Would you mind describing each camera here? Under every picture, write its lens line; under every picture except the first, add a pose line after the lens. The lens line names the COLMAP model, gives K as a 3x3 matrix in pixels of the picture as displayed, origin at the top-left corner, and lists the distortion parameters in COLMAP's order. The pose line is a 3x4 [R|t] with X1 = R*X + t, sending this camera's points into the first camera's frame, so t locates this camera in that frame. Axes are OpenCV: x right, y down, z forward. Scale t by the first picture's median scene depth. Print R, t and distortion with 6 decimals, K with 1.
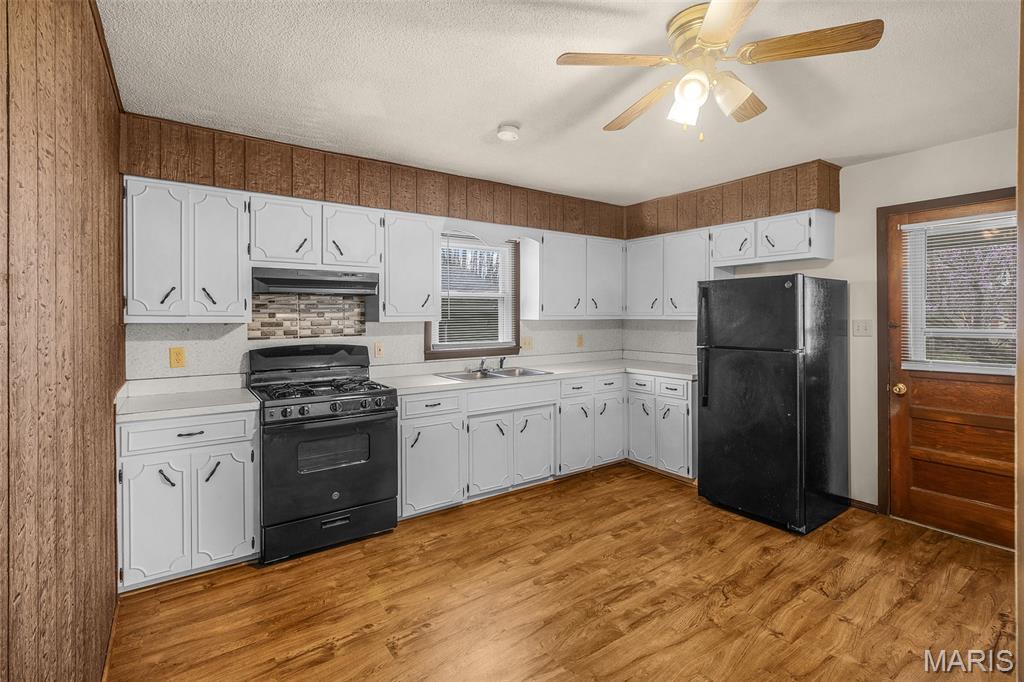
lens RADIAL K [[491.9, 0, 513.9], [0, 491.9, 320.7], [0, 0, 1]] dist [-0.004911, 0.000545]
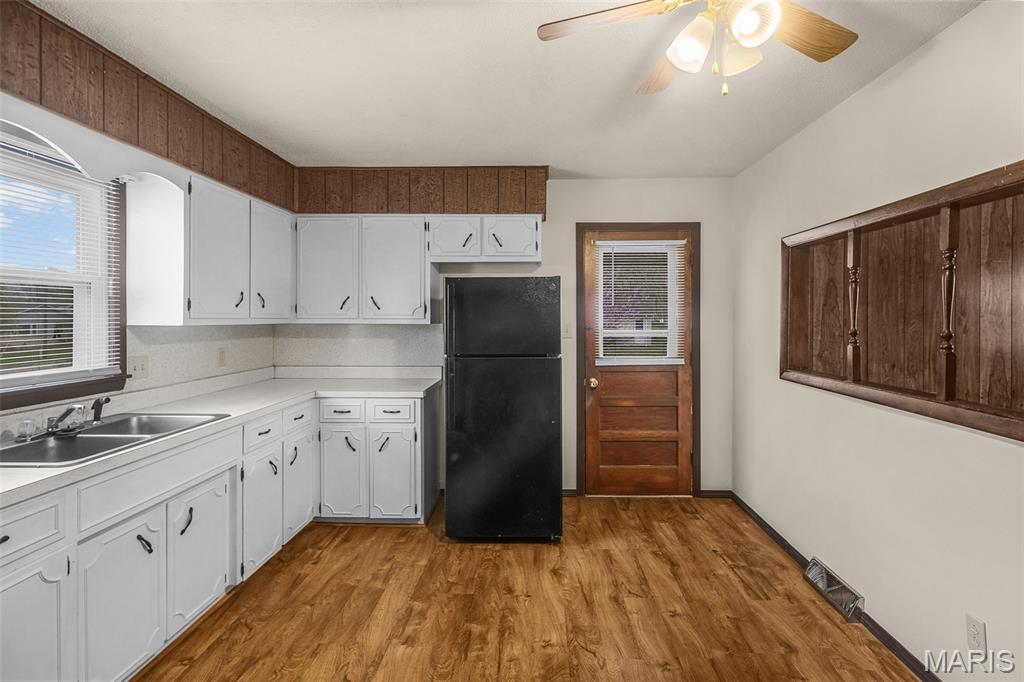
lens RADIAL K [[491.9, 0, 513.9], [0, 491.9, 320.7], [0, 0, 1]] dist [-0.004911, 0.000545]
pose [[0.582284, -0.001168, 0.812984, -0.215358], [0.006134, 0.999977, -0.002956, -0.003706], [-0.812962, 0.006708, 0.582278, 0.398790]]
